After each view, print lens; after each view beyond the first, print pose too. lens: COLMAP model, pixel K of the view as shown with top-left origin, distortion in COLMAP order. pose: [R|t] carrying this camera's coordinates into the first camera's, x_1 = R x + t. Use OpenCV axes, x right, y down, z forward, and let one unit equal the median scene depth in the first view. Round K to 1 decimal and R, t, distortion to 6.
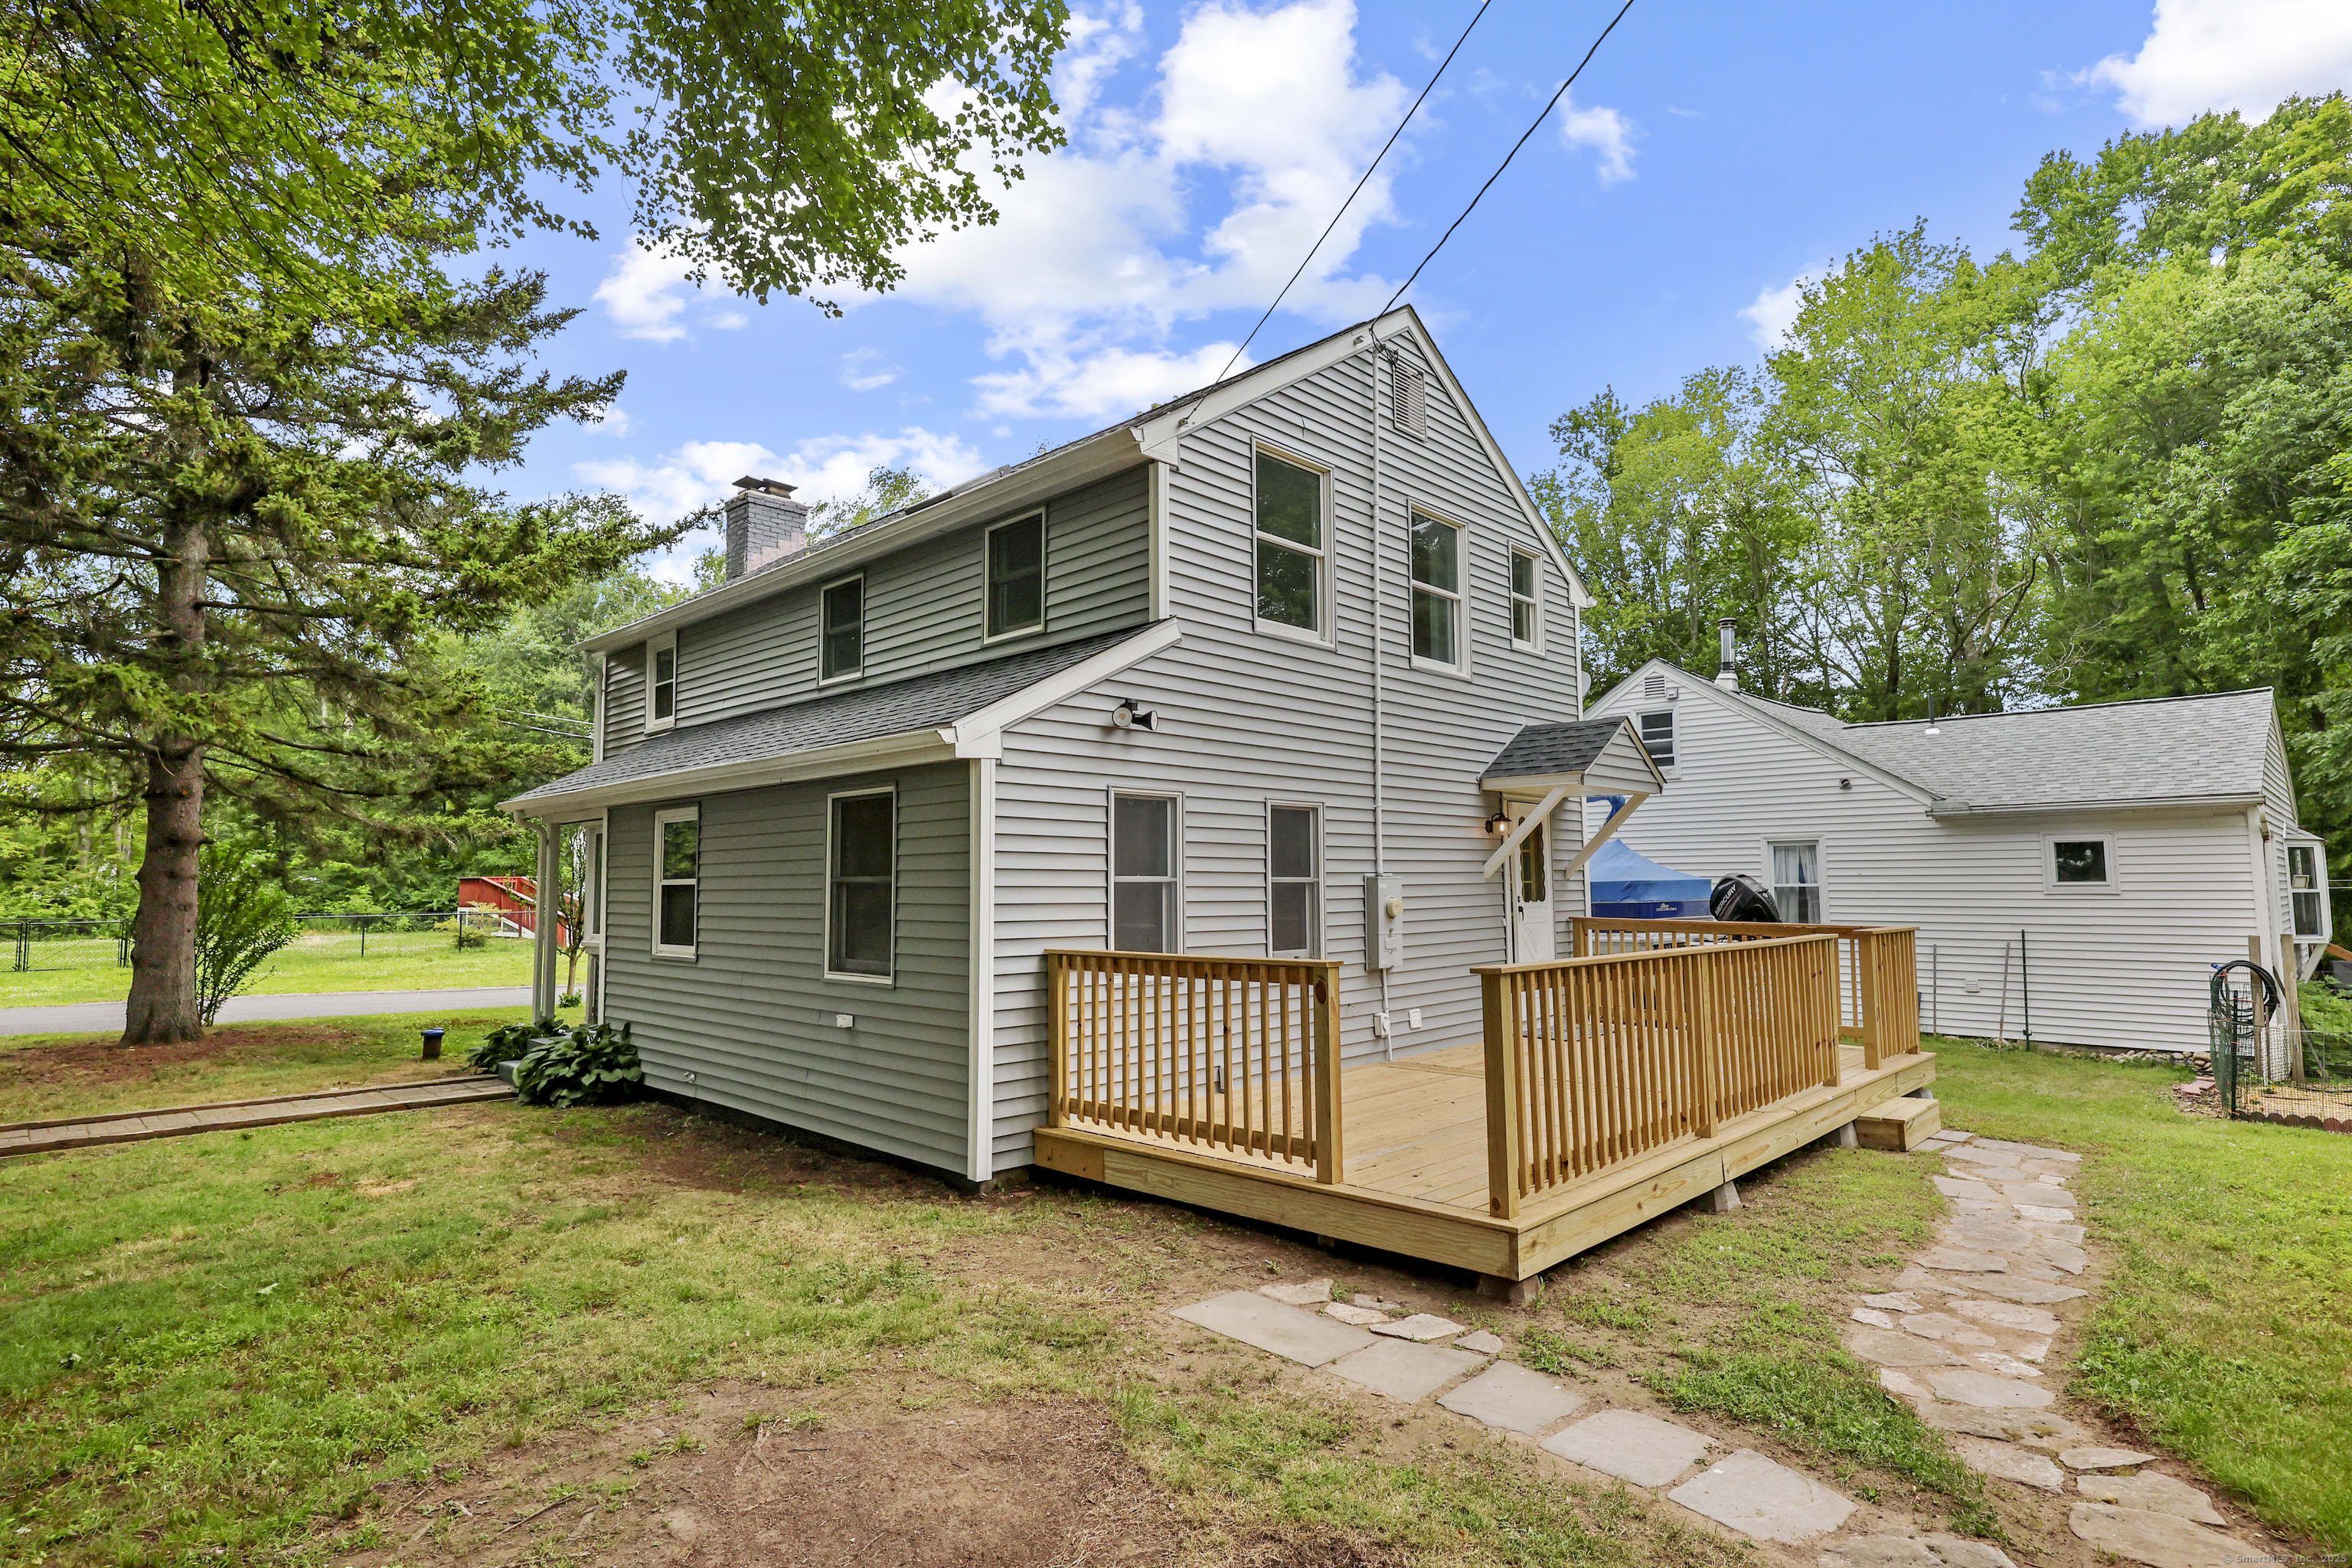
lens RADIAL K [[1205.4, 0, 1169.9], [0, 1205.4, 793.1], [0, 0, 1]] dist [0.021429, 0.000505]
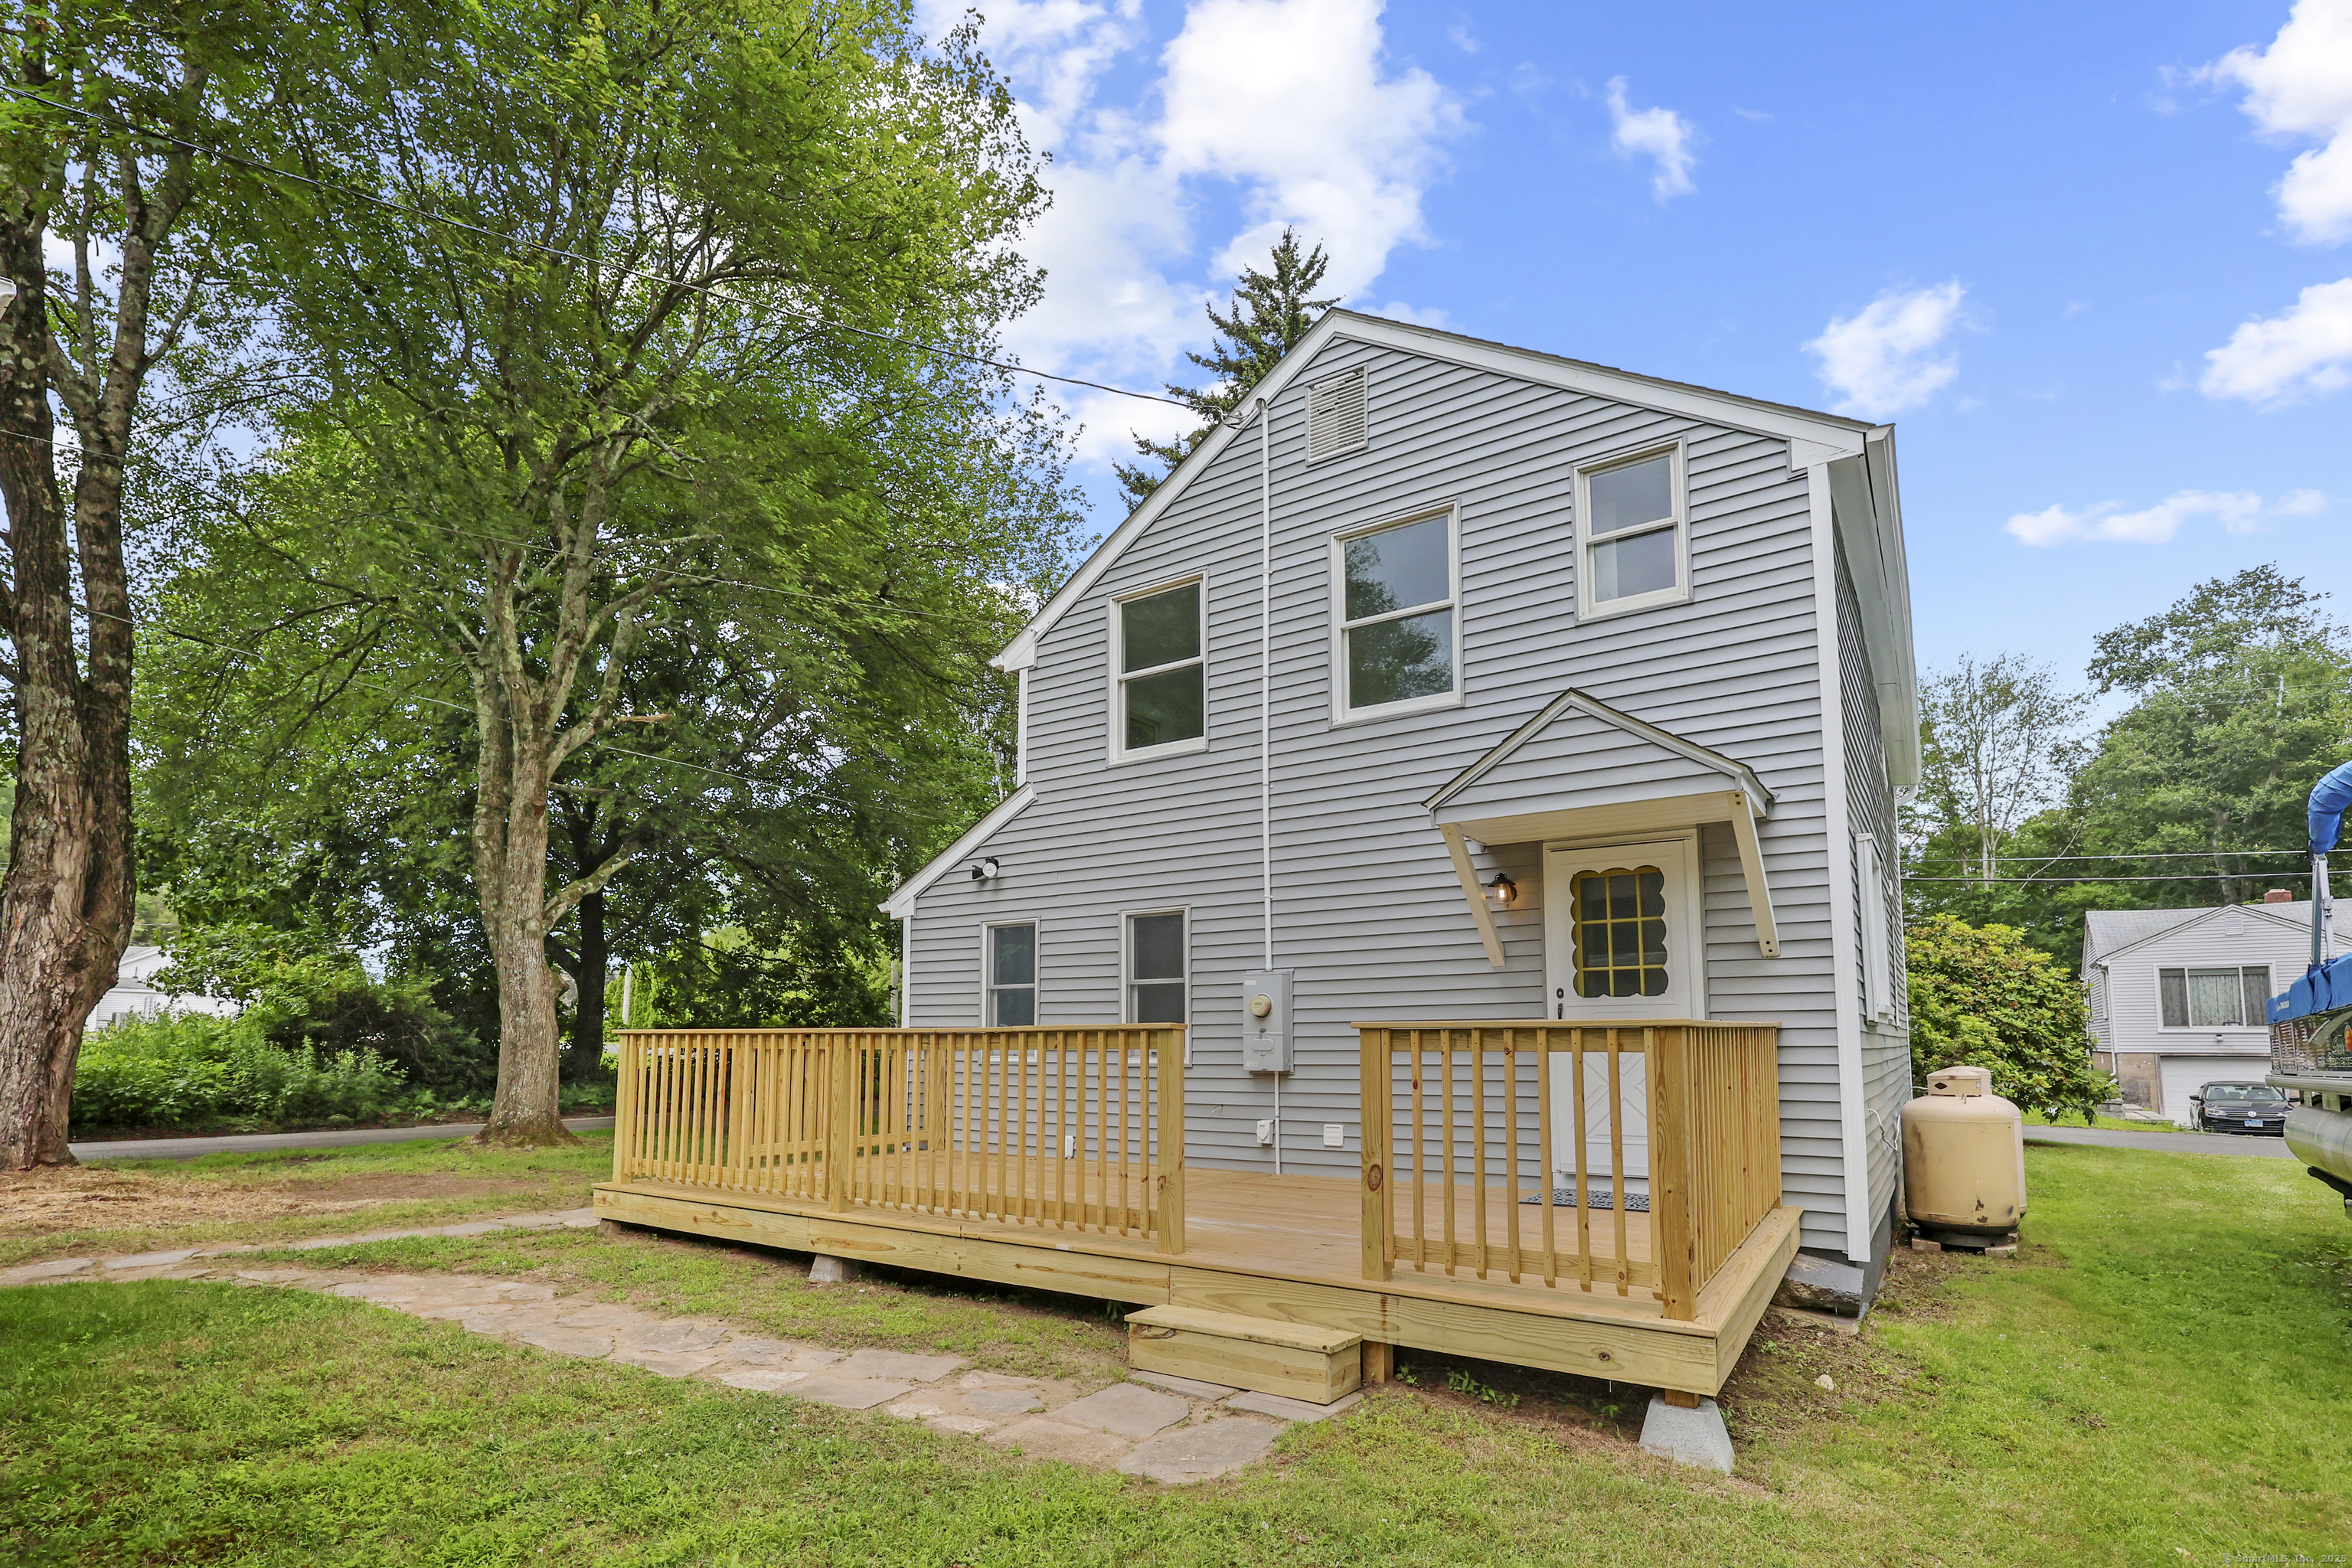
lens RADIAL K [[1081.4, 0, 1167.7], [0, 1081.4, 927.6], [0, 0, 1]] dist [-0.000763, -0.000235]
pose [[0.169566, -0.088114, -0.981572, 0.835398], [0.079362, 0.993981, -0.075518, 0.077801], [0.982318, -0.065094, 0.175538, 0.670983]]
